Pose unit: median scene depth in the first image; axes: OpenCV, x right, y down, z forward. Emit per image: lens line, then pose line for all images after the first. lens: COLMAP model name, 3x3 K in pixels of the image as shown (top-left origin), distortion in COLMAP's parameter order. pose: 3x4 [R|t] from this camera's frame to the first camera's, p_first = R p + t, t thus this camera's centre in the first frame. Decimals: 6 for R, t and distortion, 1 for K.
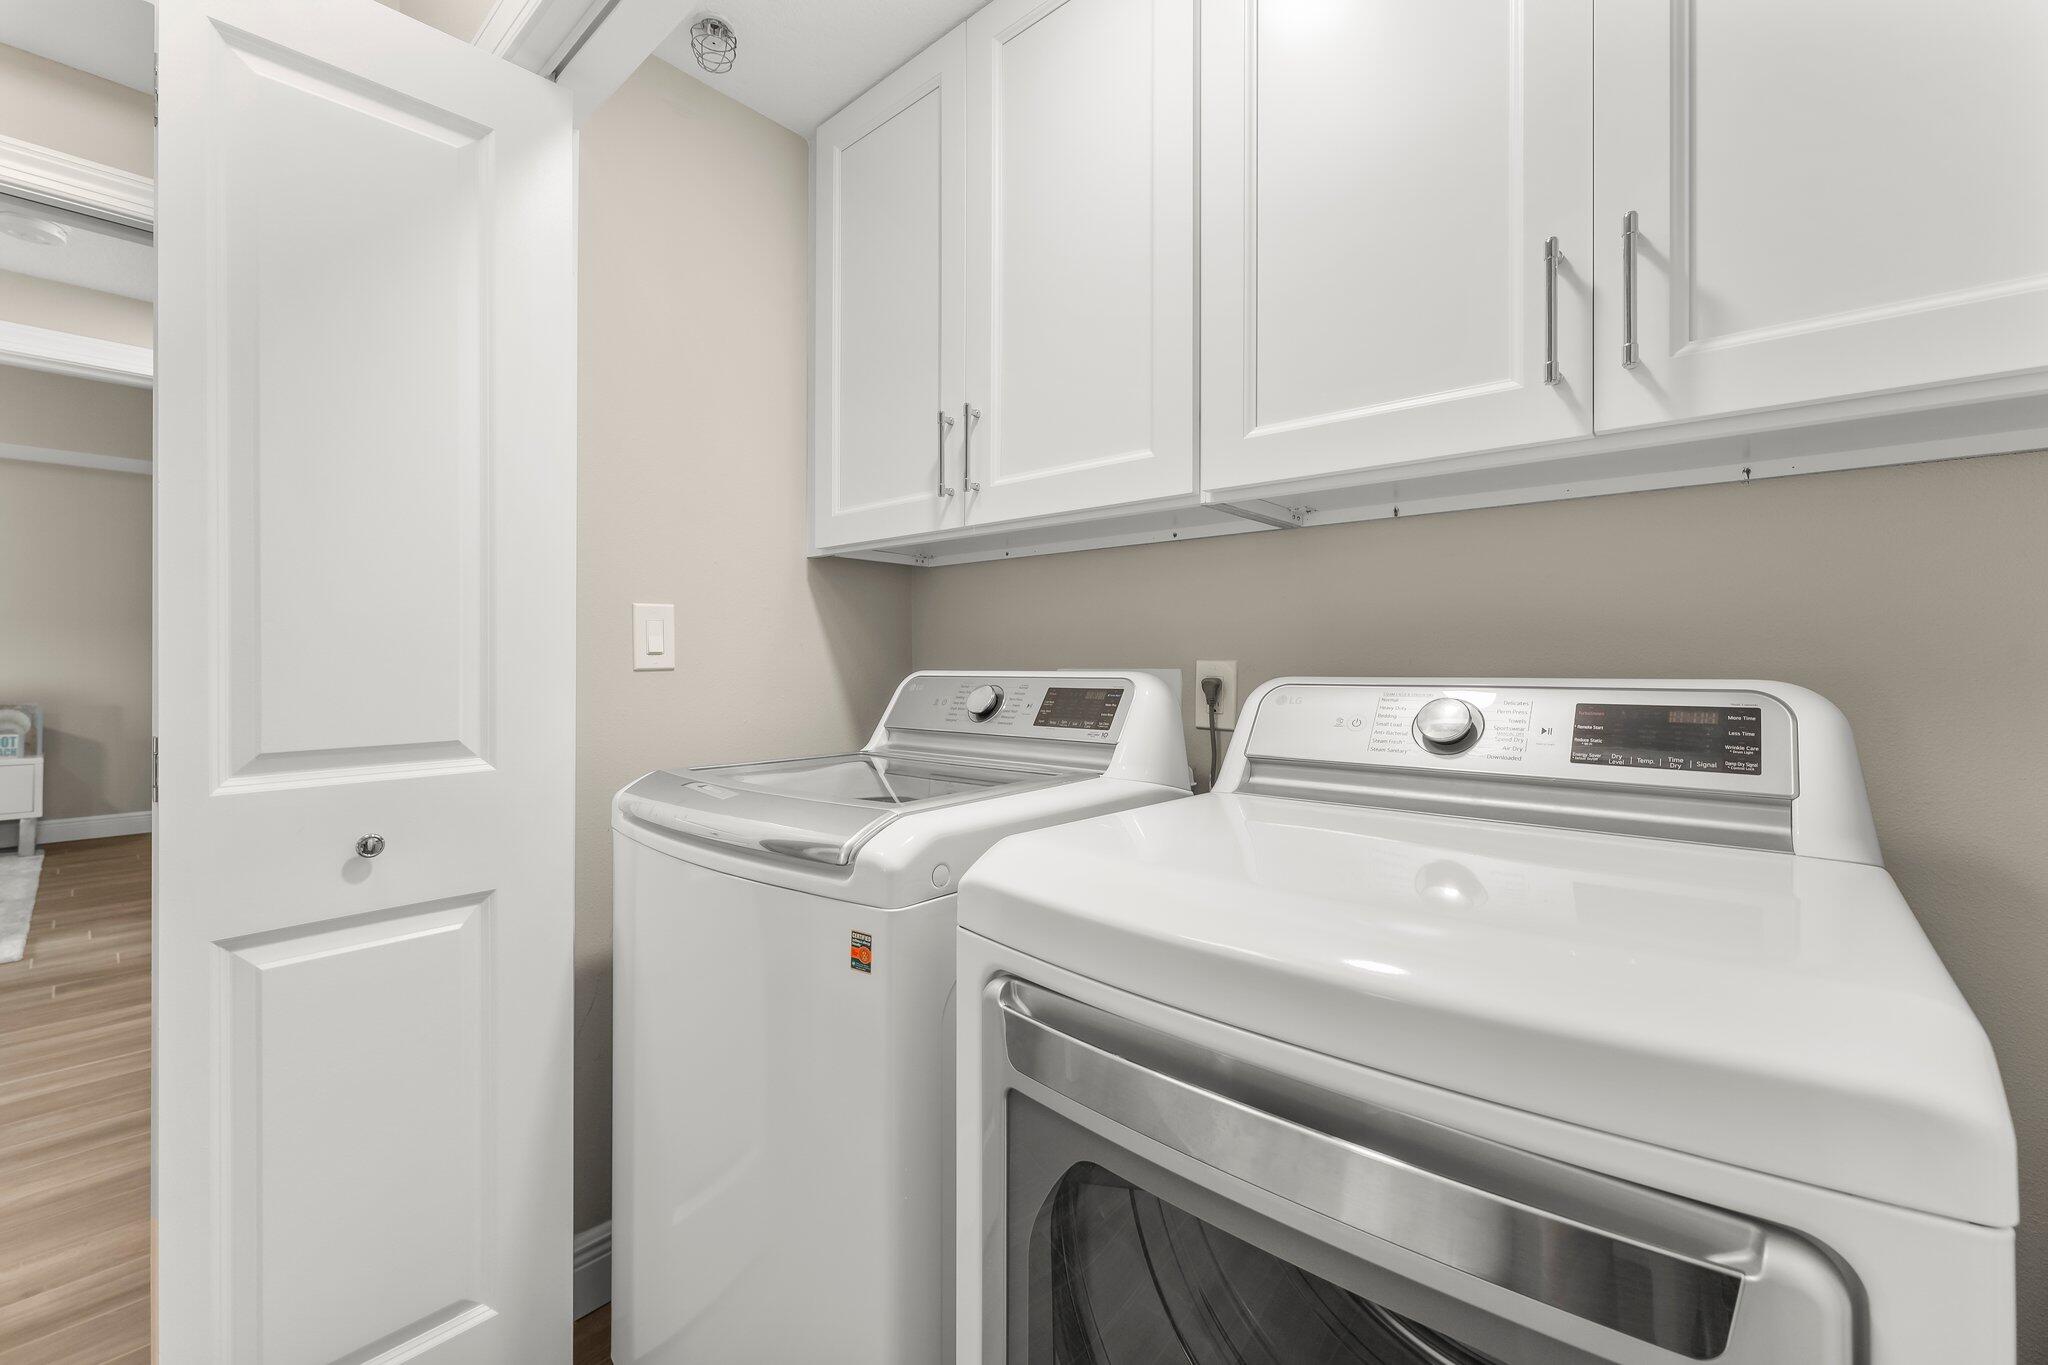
lens RADIAL K [[842.8, 0, 1014.6], [0, 842.8, 676.2], [0, 0, 1]] dist [0.001305, 0.000465]
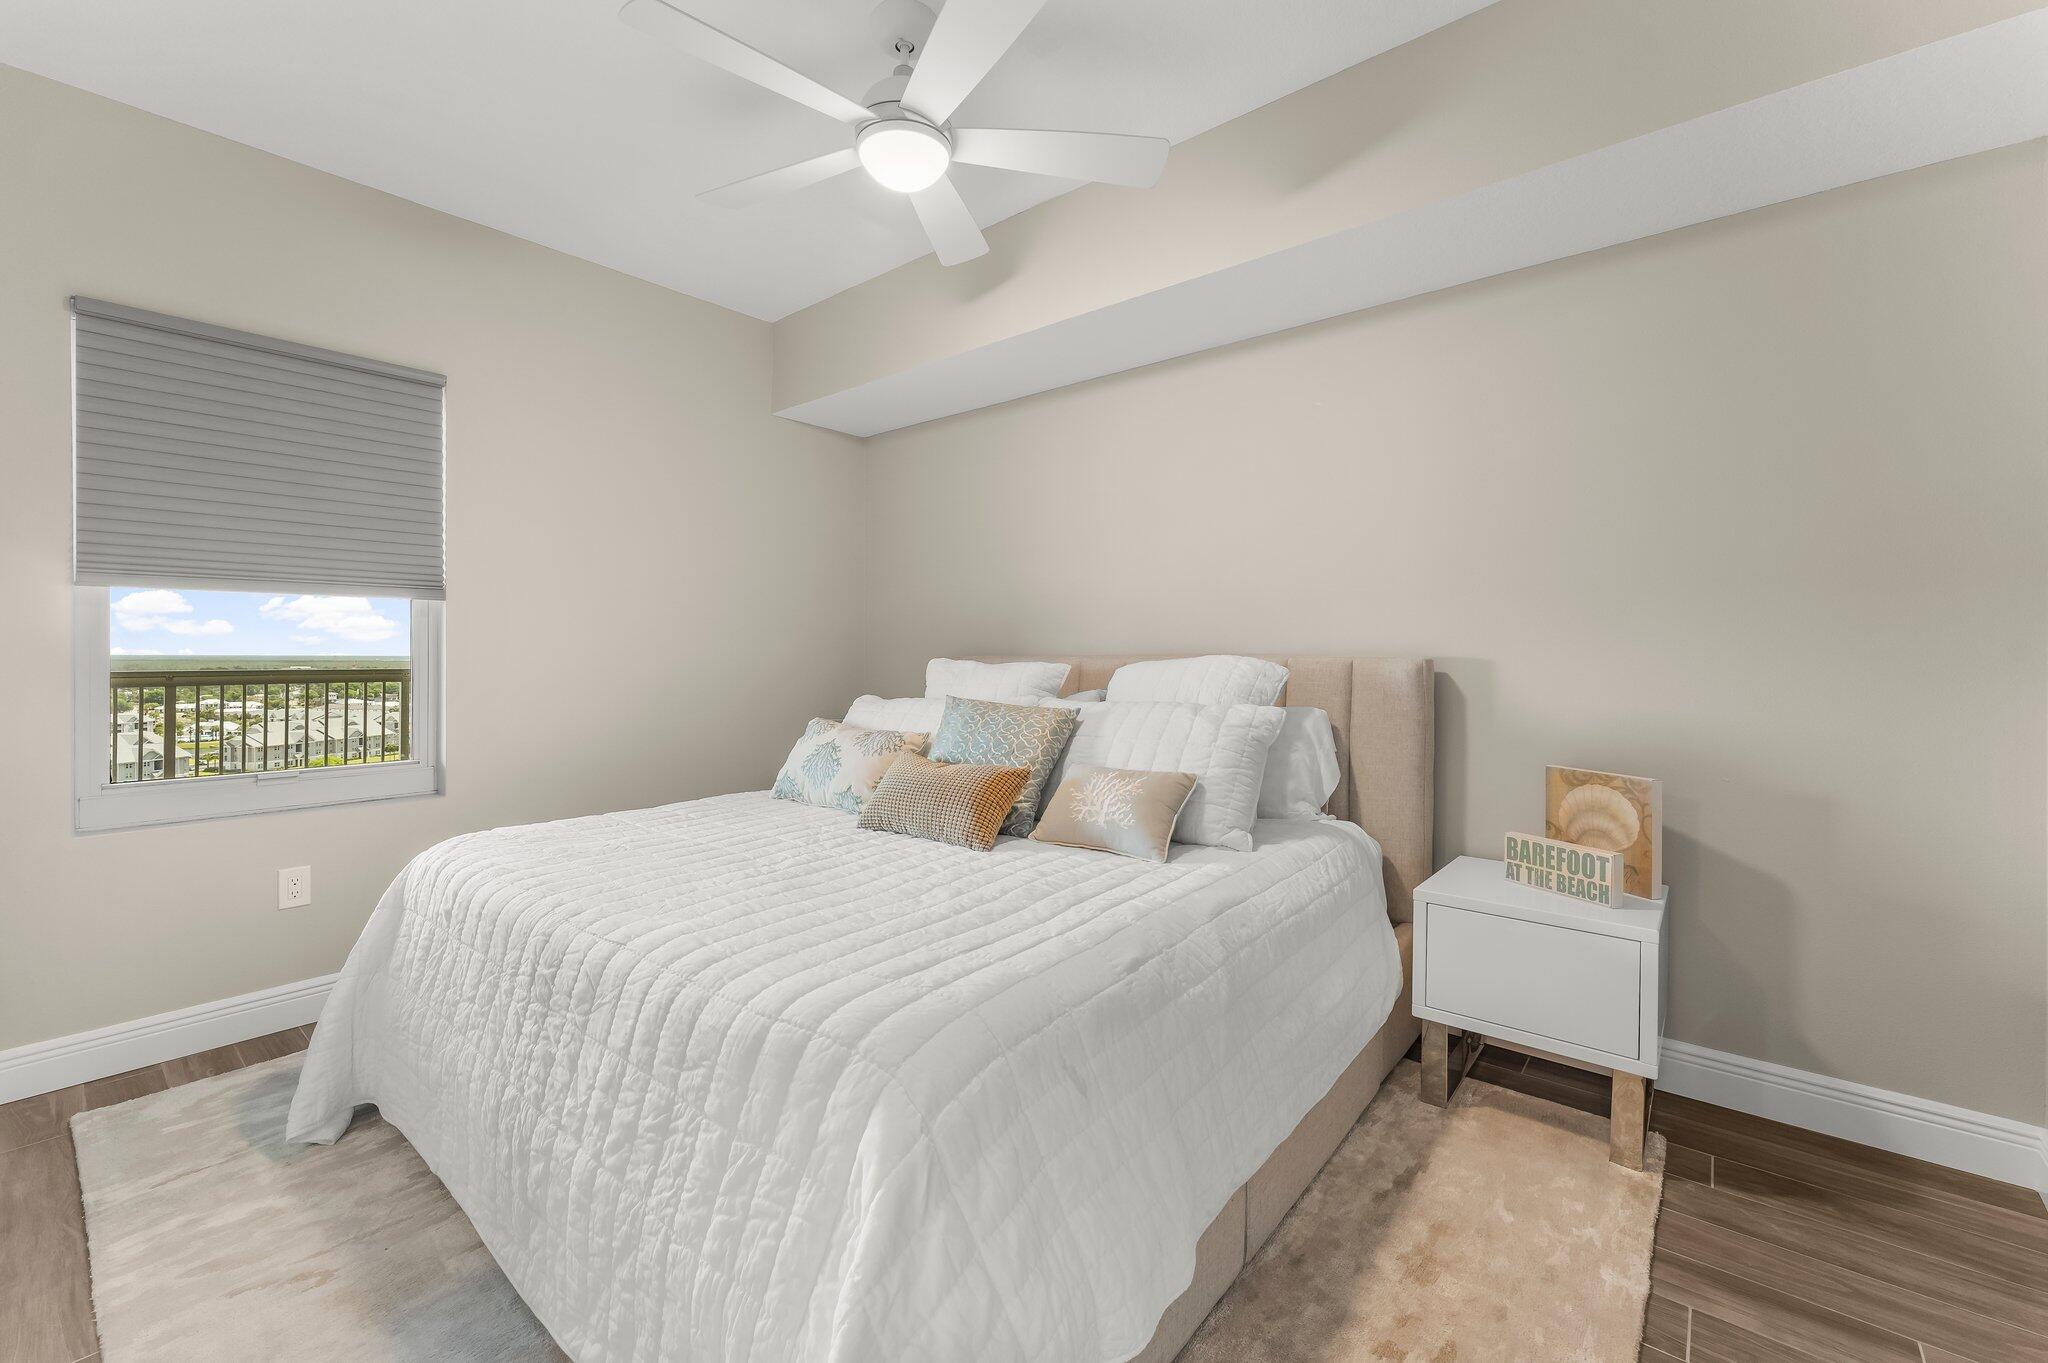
lens RADIAL K [[819.7, 0, 1022.7], [0, 819.7, 681.2], [0, 0, 1]] dist [0.026052, 0.000273]
pose [[0.043797, 0.024082, -0.998750, -0.744024], [-0.000804, 0.999710, 0.024070, -0.026764], [0.999040, -0.000251, 0.043804, 0.656827]]
